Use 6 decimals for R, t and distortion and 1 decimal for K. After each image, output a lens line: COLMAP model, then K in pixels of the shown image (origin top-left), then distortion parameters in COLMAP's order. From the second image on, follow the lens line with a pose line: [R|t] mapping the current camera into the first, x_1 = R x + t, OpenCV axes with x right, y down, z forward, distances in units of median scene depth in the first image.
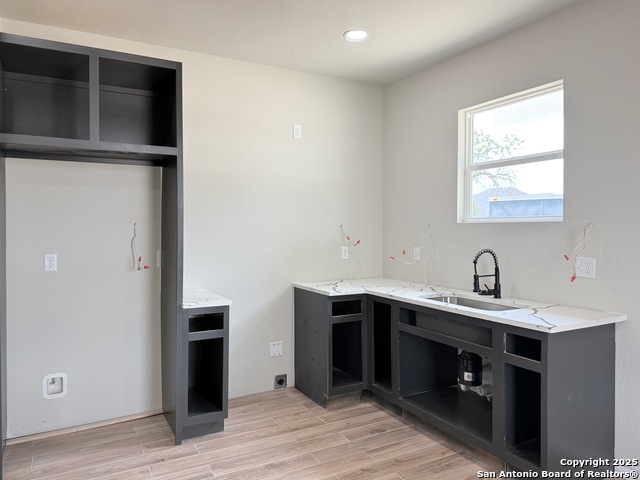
lens RADIAL K [[481.2, 0, 320.2], [0, 481.2, 228.6], [0, 0, 1]] dist [0.036775, -0.038149]
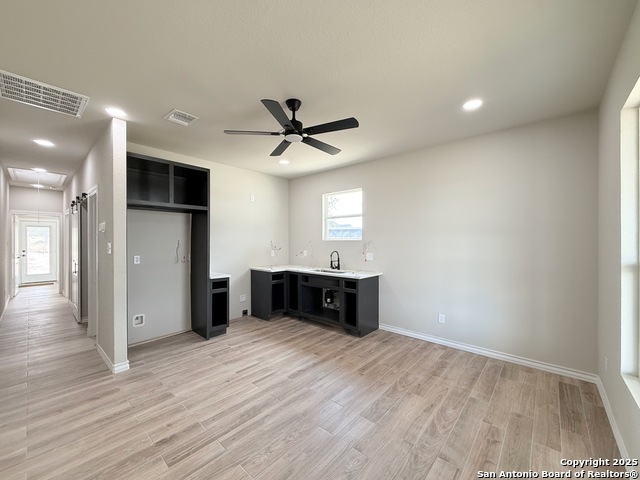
lens RADIAL K [[256.8, 0, 320.4], [0, 256.8, 243.3], [0, 0, 1]] dist [-0.002367, -0.000054]
pose [[0.946026, -0.003922, 0.324068, -0.171610], [0.002851, 0.999989, 0.003777, -0.001903], [-0.324079, -0.002649, 0.946026, -0.263948]]
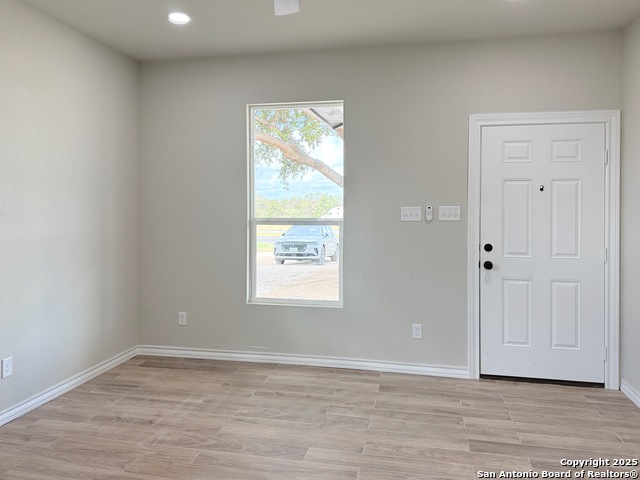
lens RADIAL K [[481.2, 0, 319.1], [0, 481.2, 202.8], [0, 0, 1]] dist [0.036775, -0.038149]
pose [[-0.748409, 0.000693, 0.663238, -0.430729], [-0.000936, 0.999997, -0.002100, 0.001375], [-0.663237, -0.002193, -0.748406, 0.899087]]
